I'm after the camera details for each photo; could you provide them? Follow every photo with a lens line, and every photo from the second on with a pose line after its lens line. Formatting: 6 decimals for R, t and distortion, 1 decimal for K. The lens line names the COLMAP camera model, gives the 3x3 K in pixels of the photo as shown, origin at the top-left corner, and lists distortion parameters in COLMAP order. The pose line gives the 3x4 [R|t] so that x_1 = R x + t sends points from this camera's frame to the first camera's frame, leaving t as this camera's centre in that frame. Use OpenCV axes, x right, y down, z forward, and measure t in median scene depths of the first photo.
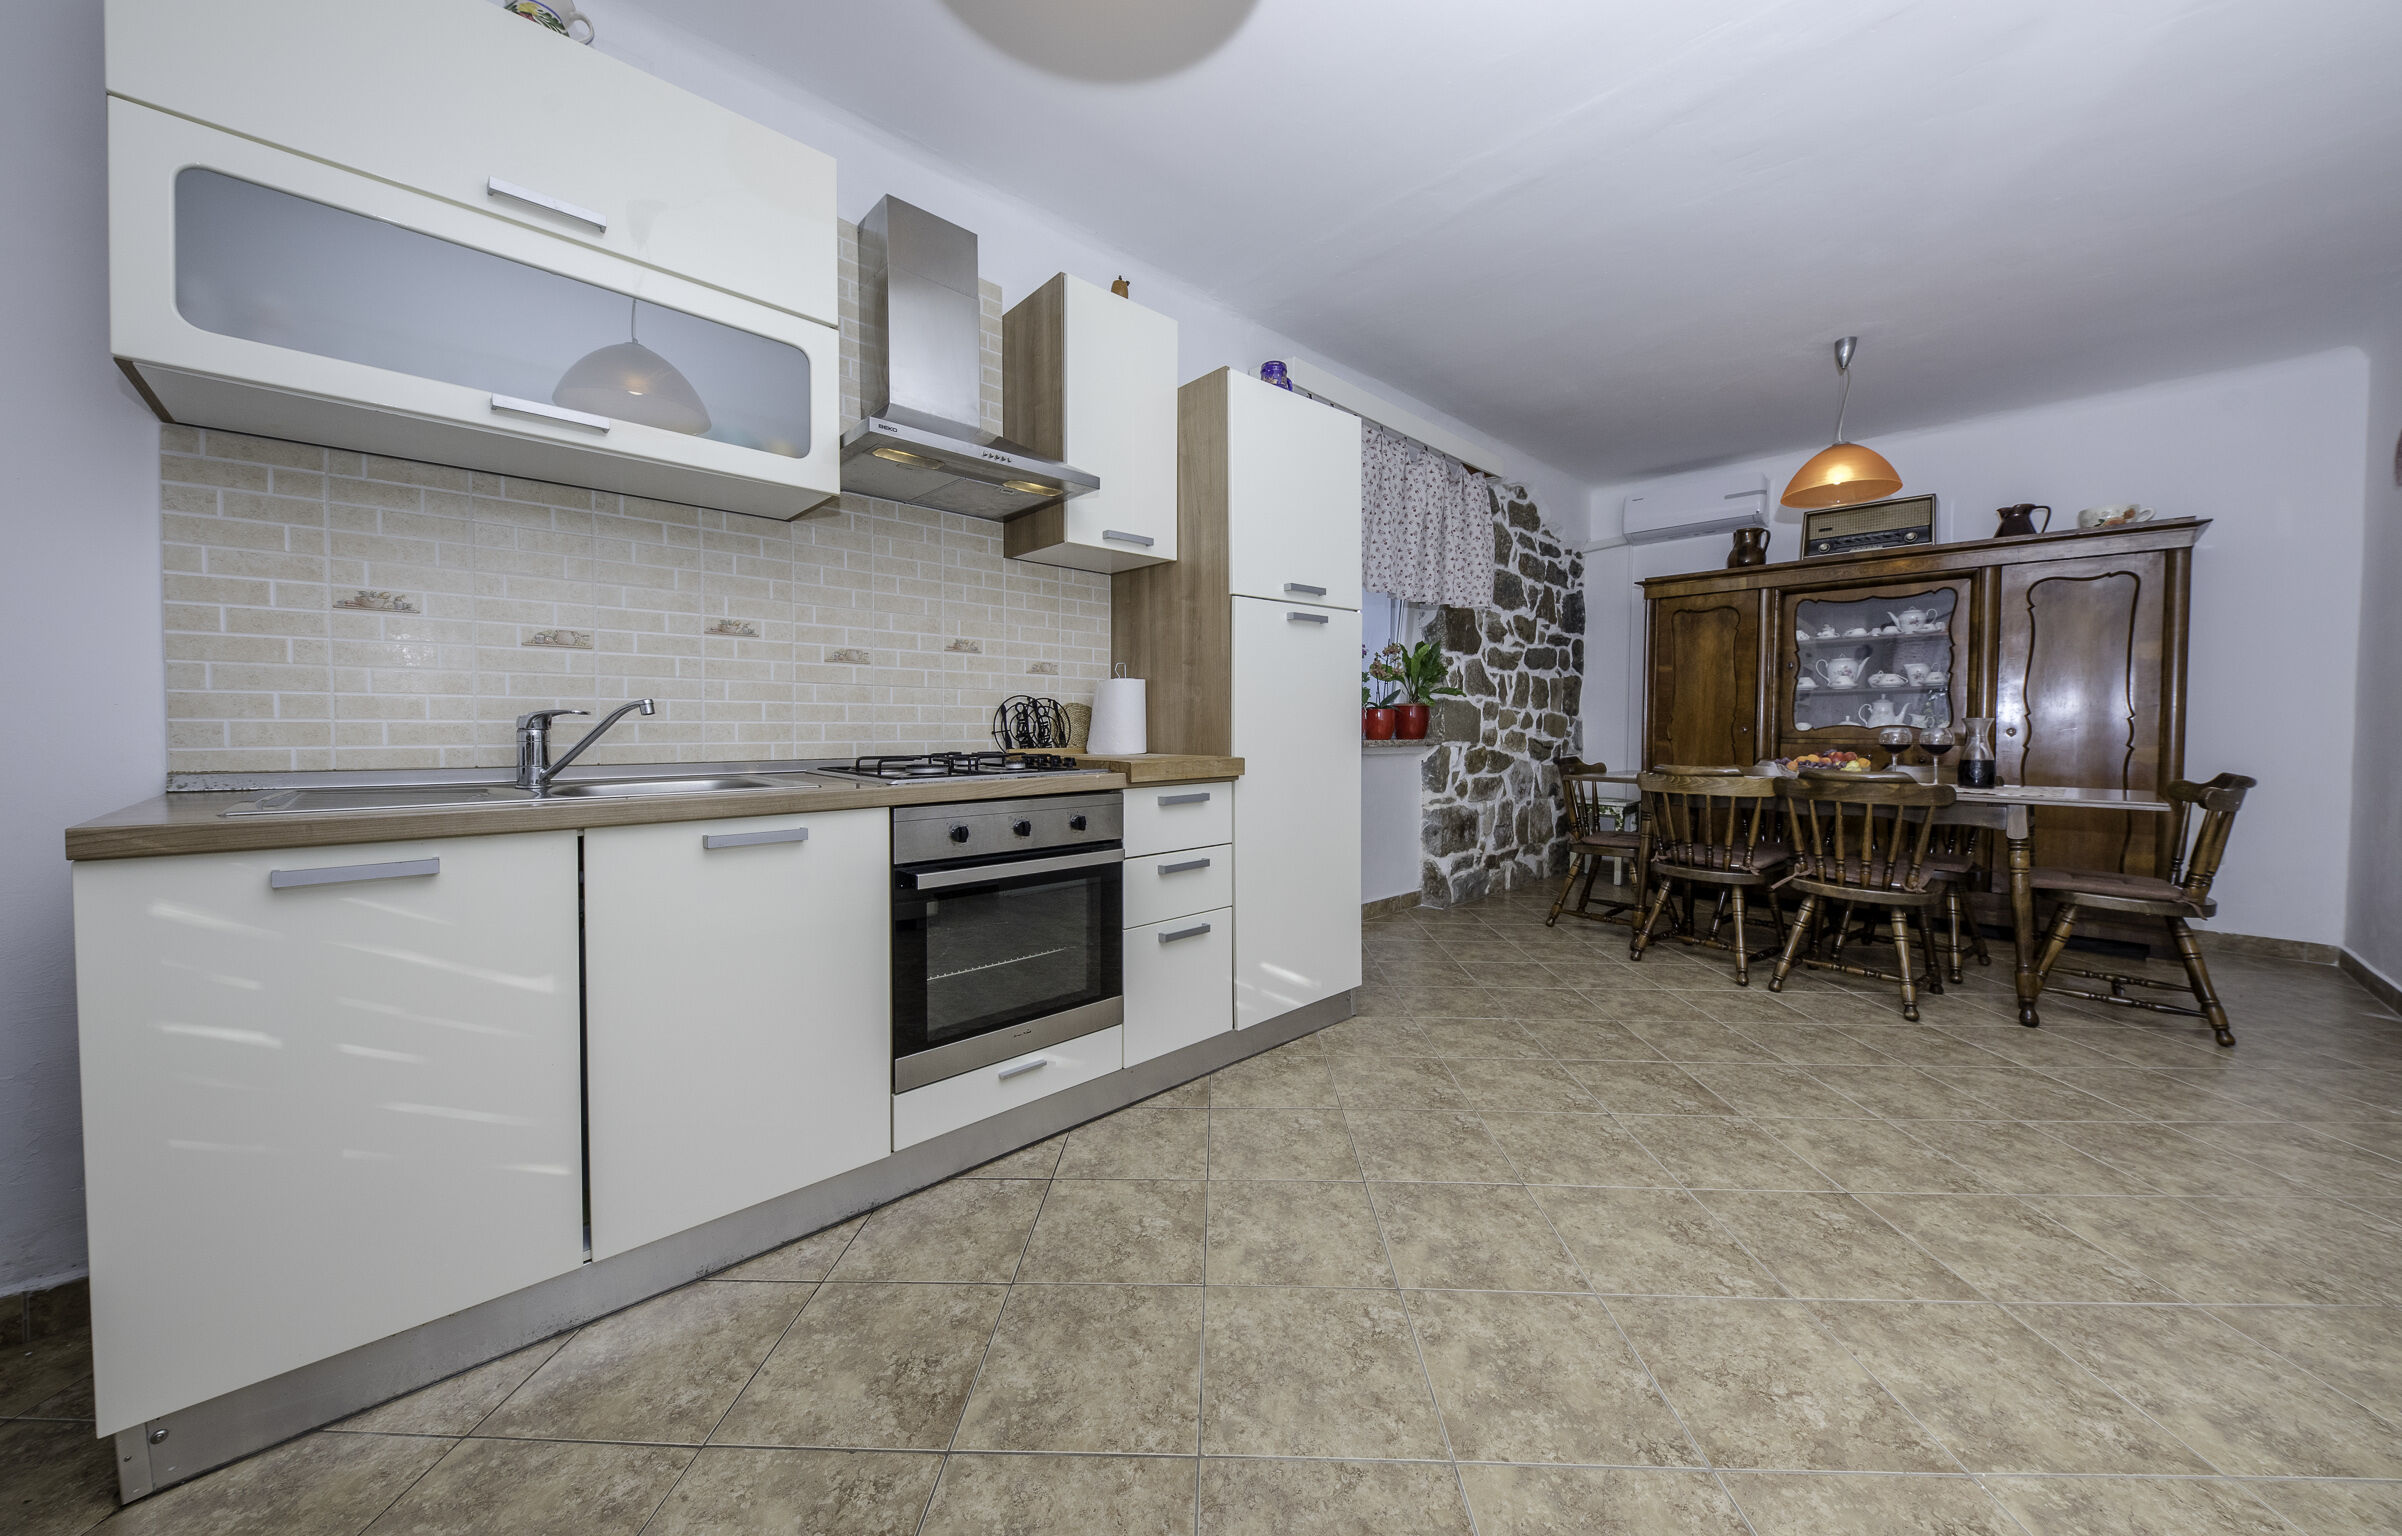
lens RADIAL K [[824.0, 0, 1196.6], [0, 824.0, 742.3], [0, 0, 1]] dist [0.008705, -0.004850]
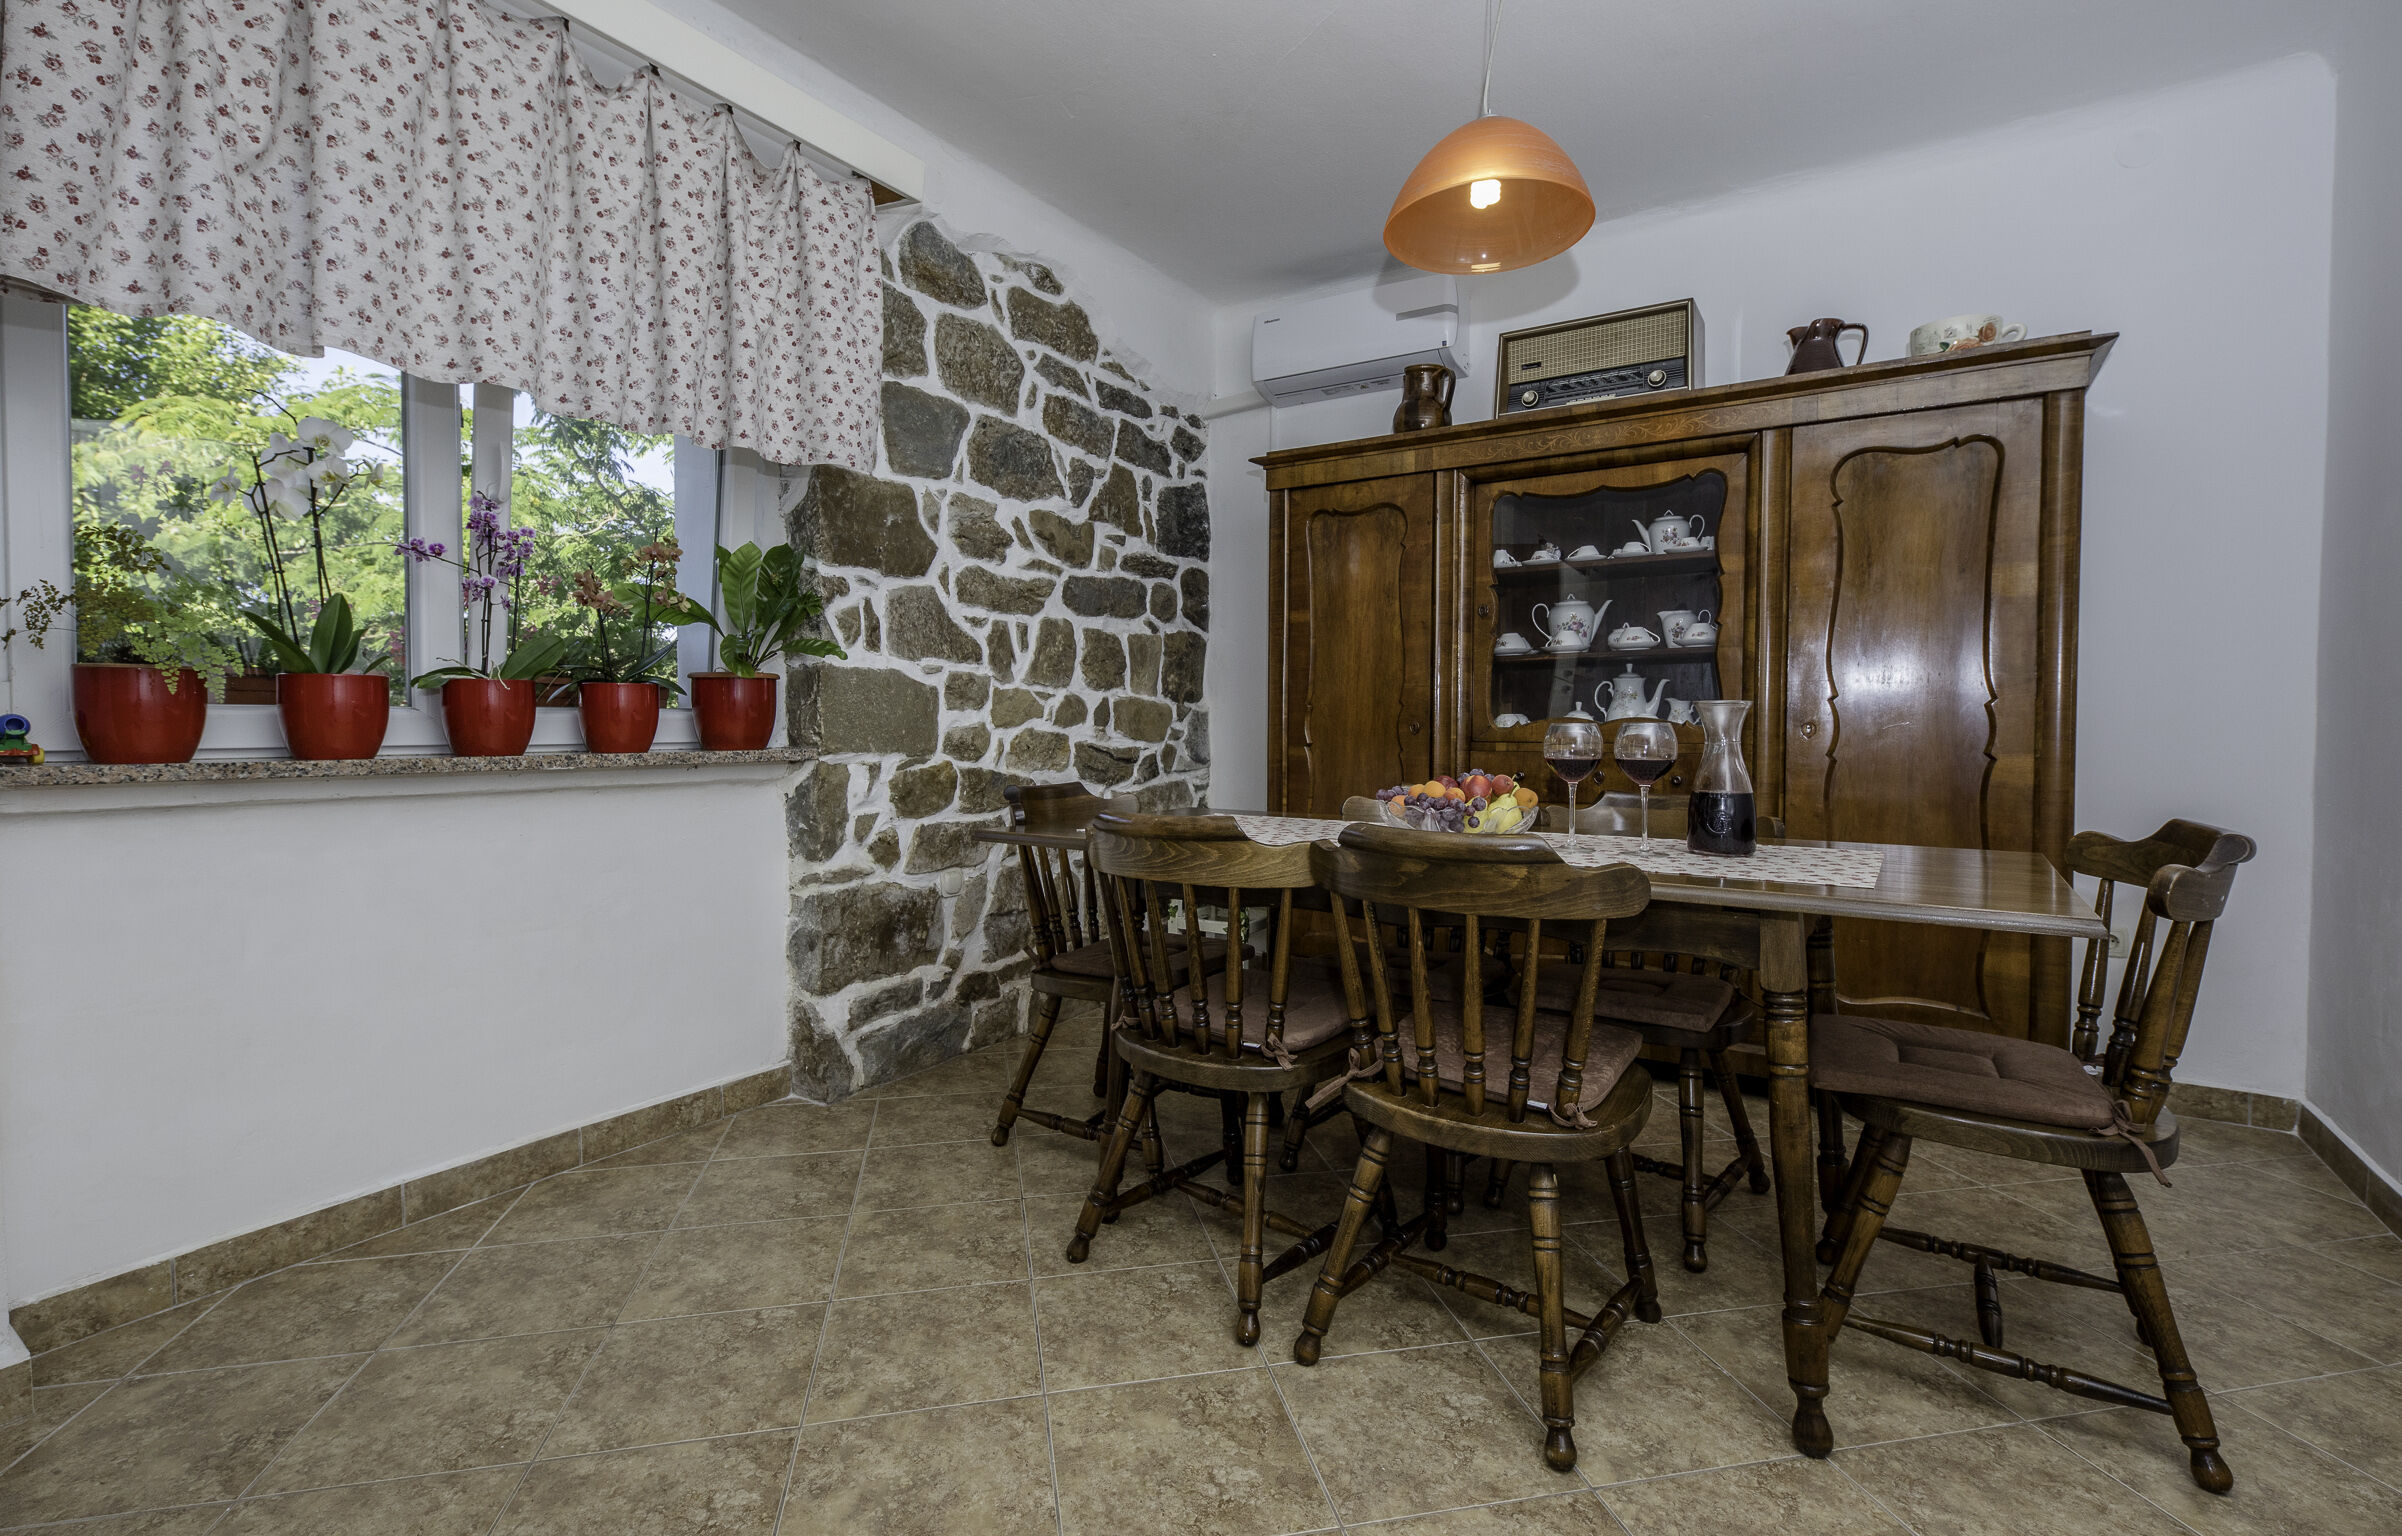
lens RADIAL K [[1086.0, 0, 1203.5], [0, 1086.0, 736.6], [0, 0, 1]] dist [0.013343, 0.000073]
pose [[0.972382, -0.005513, 0.233330, 0.520024], [0.006705, 0.999968, -0.004318, -0.009527], [-0.233299, 0.005764, 0.972388, 0.478069]]
